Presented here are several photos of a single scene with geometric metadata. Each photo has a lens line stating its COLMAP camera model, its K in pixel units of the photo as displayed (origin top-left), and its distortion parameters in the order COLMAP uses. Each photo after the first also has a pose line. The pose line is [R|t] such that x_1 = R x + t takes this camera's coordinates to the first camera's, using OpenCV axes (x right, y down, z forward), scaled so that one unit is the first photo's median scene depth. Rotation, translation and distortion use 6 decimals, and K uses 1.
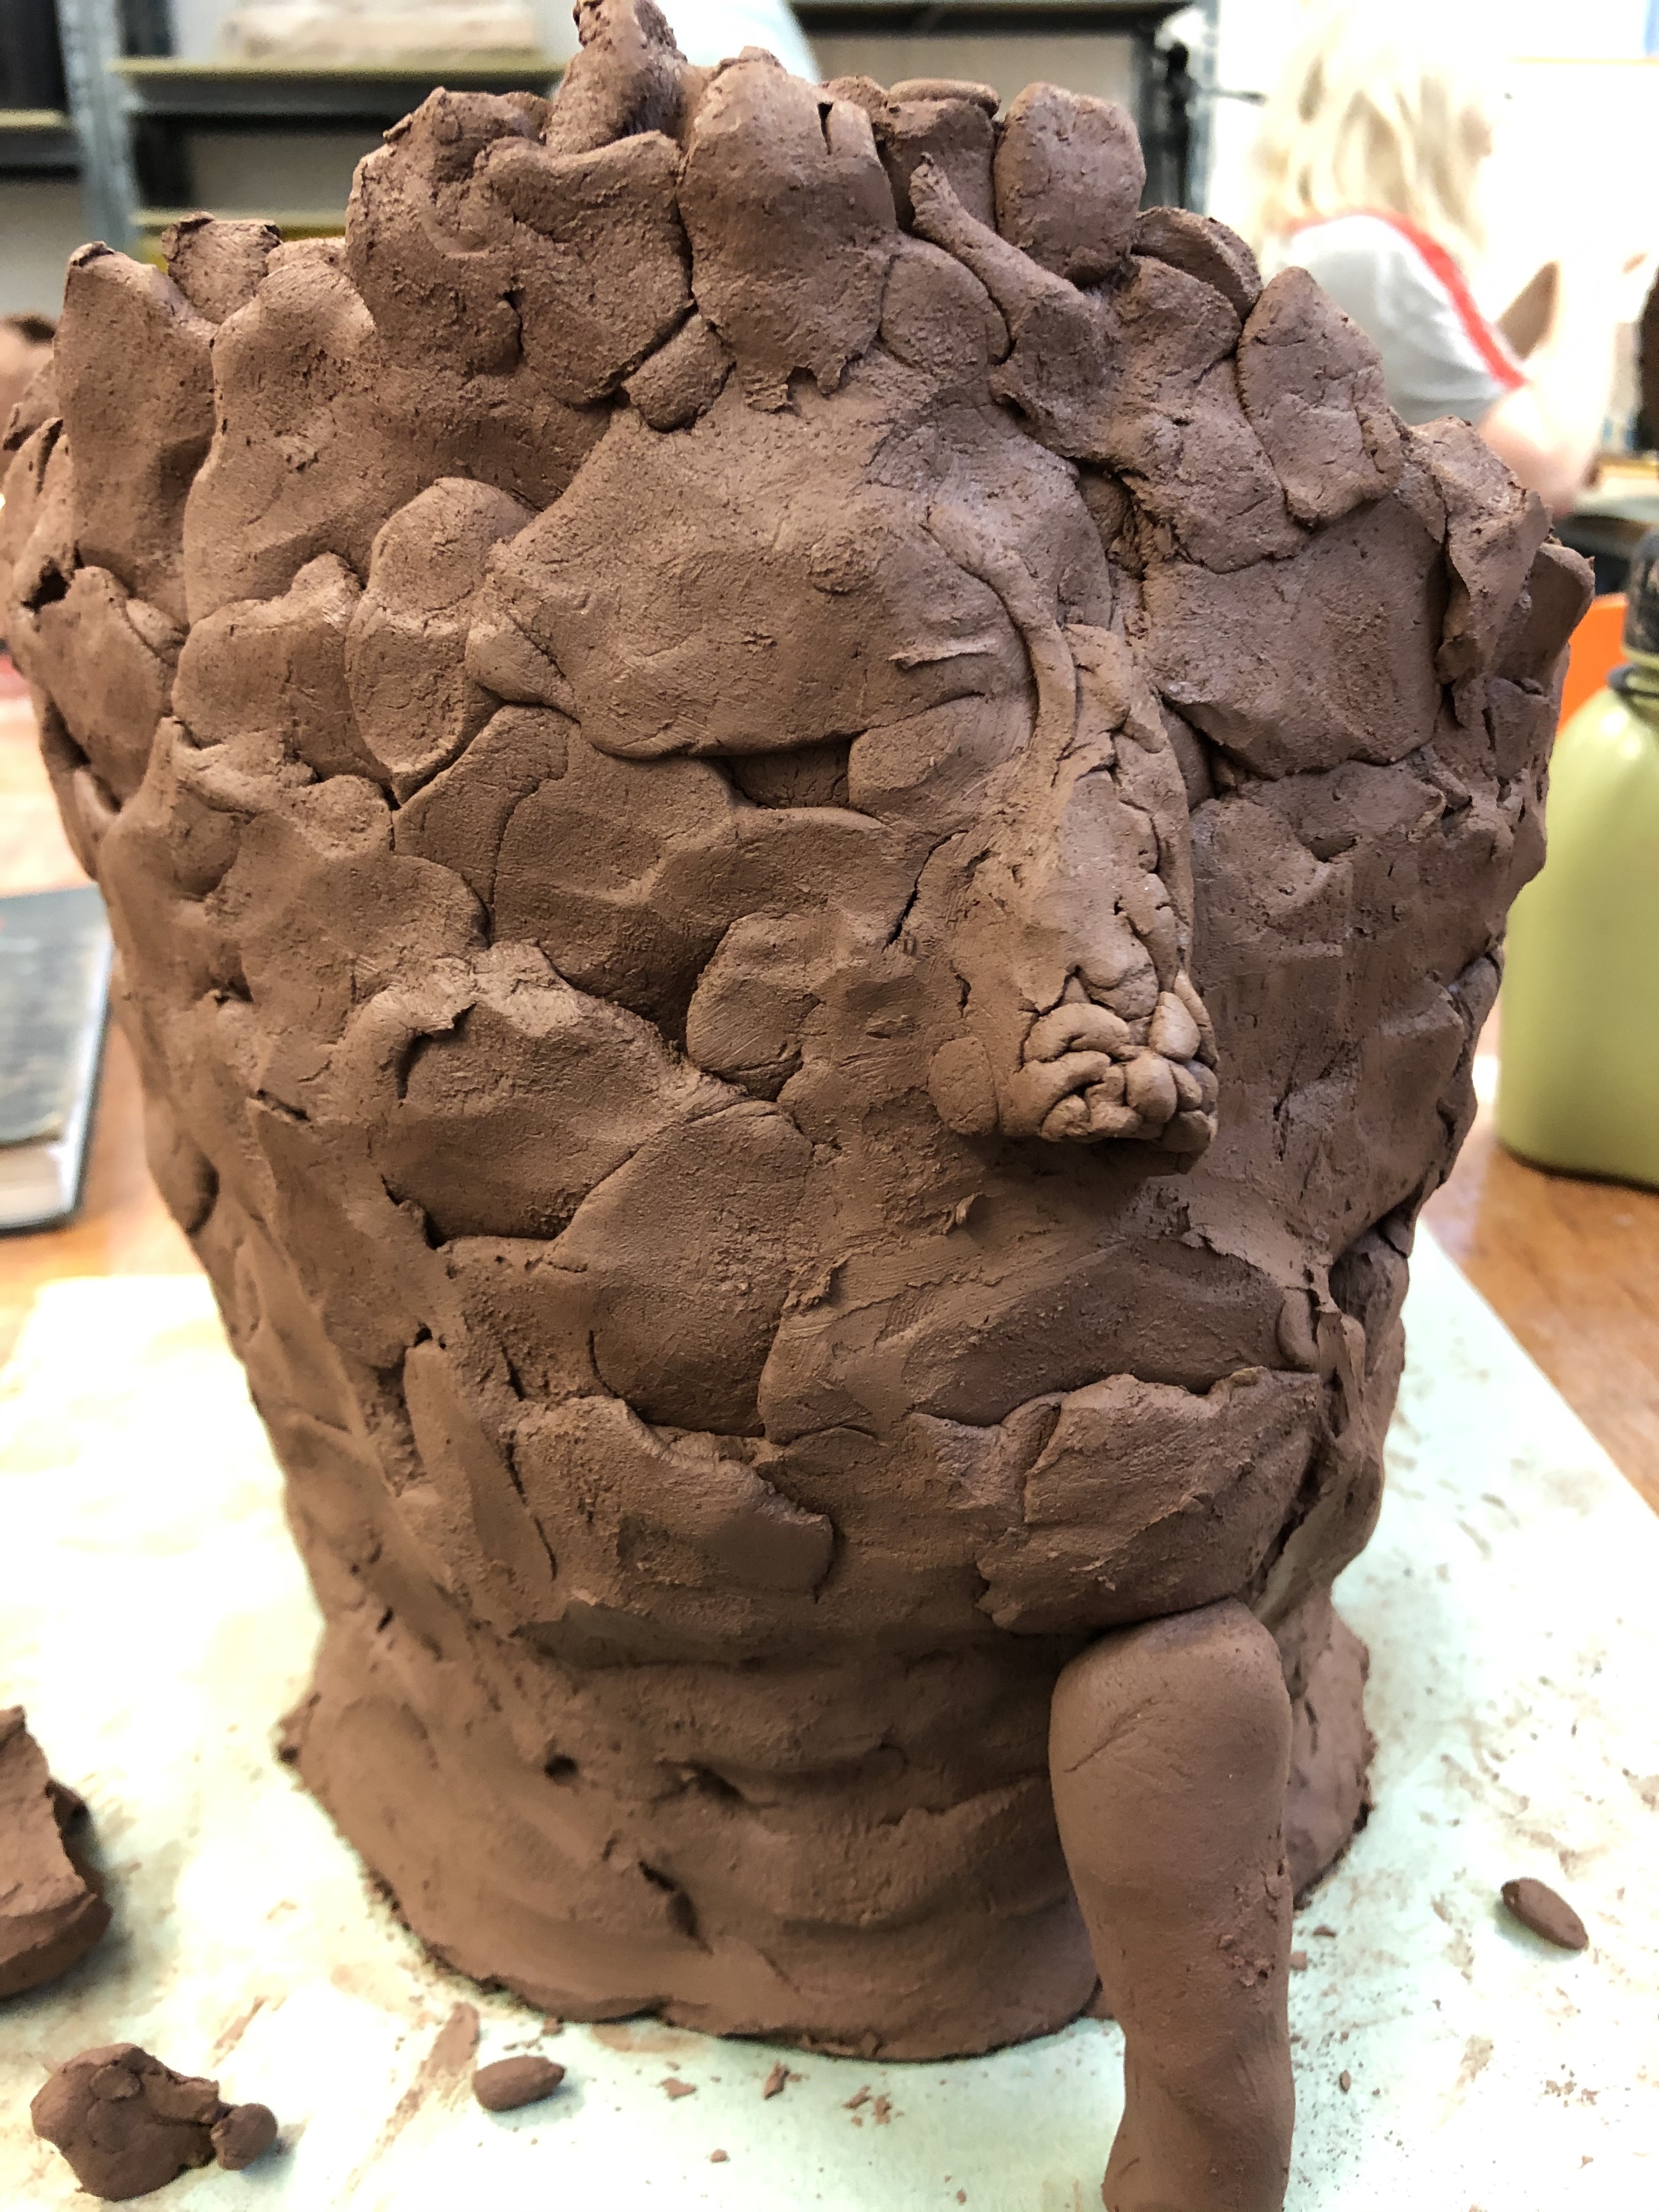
lens RADIAL K [[1803.8, 0, 832.1], [0, 1803.8, 1187.8], [0, 0, 1]] dist [0.162164, -0.159072]
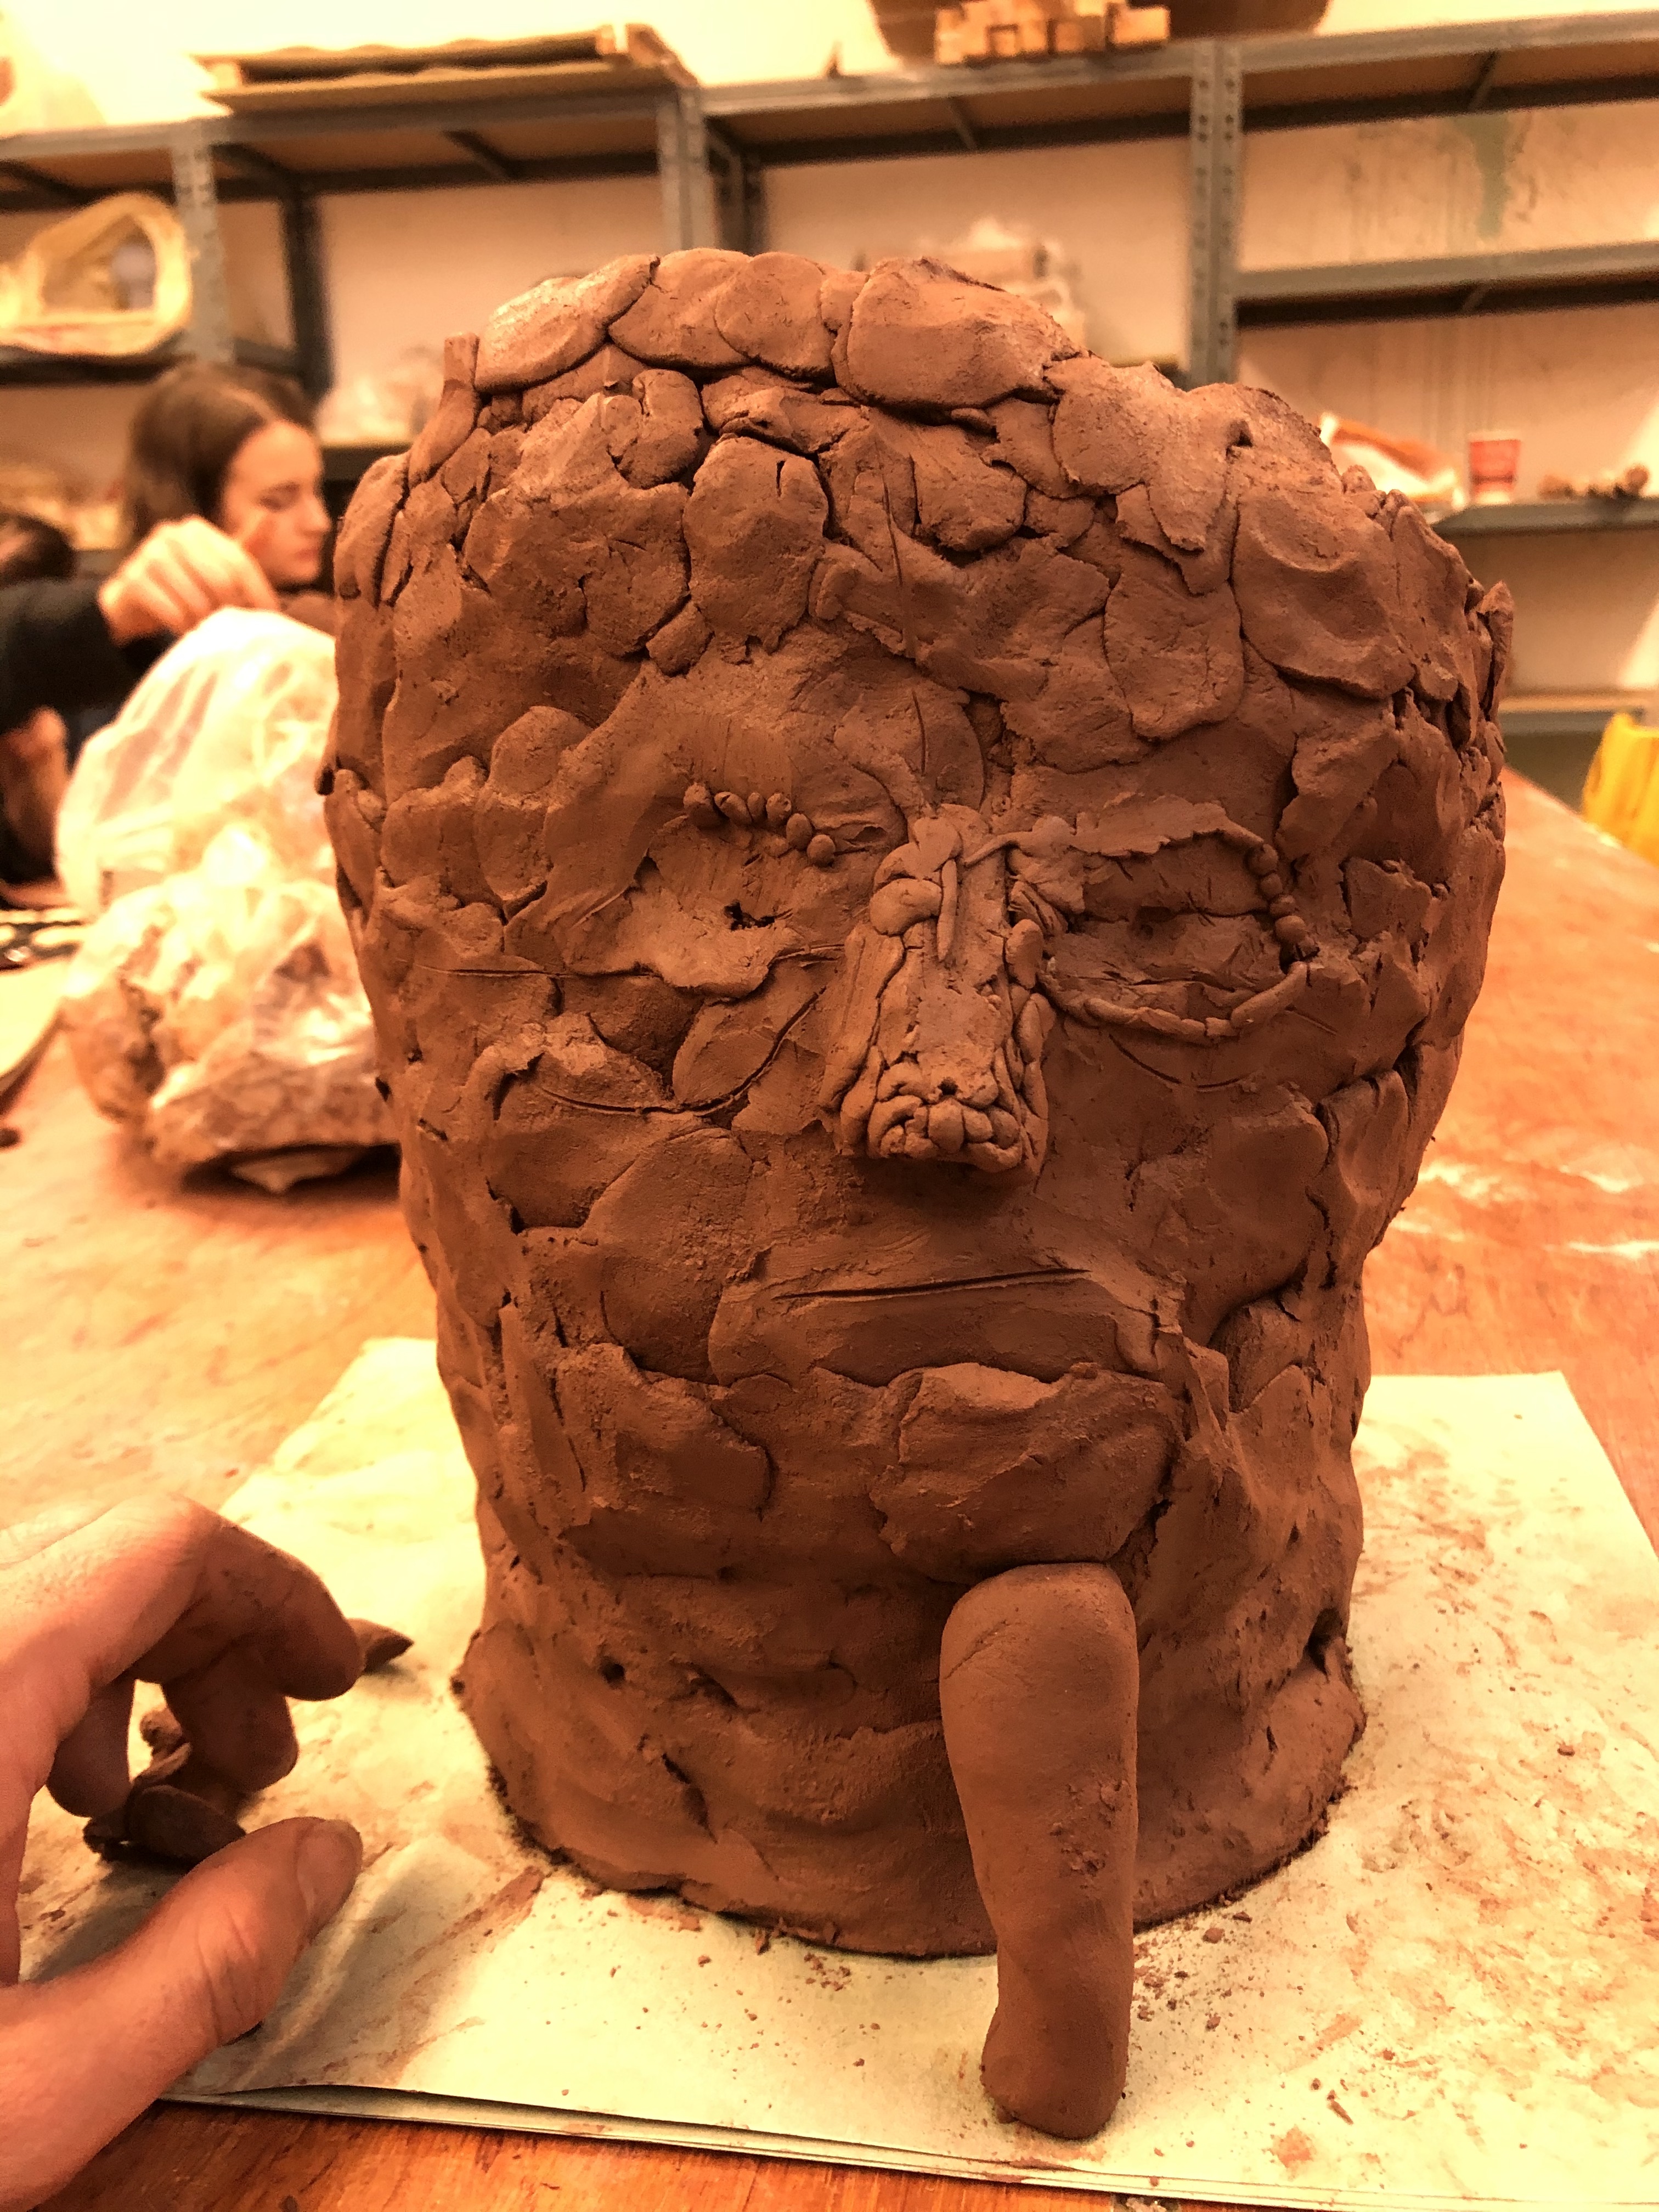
lens RADIAL K [[1803.8, 0, 832.1], [0, 1803.8, 1187.8], [0, 0, 1]] dist [0.162164, -0.159072]
pose [[0.974778, 0.066165, -0.213142, 0.323795], [-0.087941, 0.991647, -0.094356, 0.113515], [0.205118, 0.110720, 0.972454, -0.316017]]
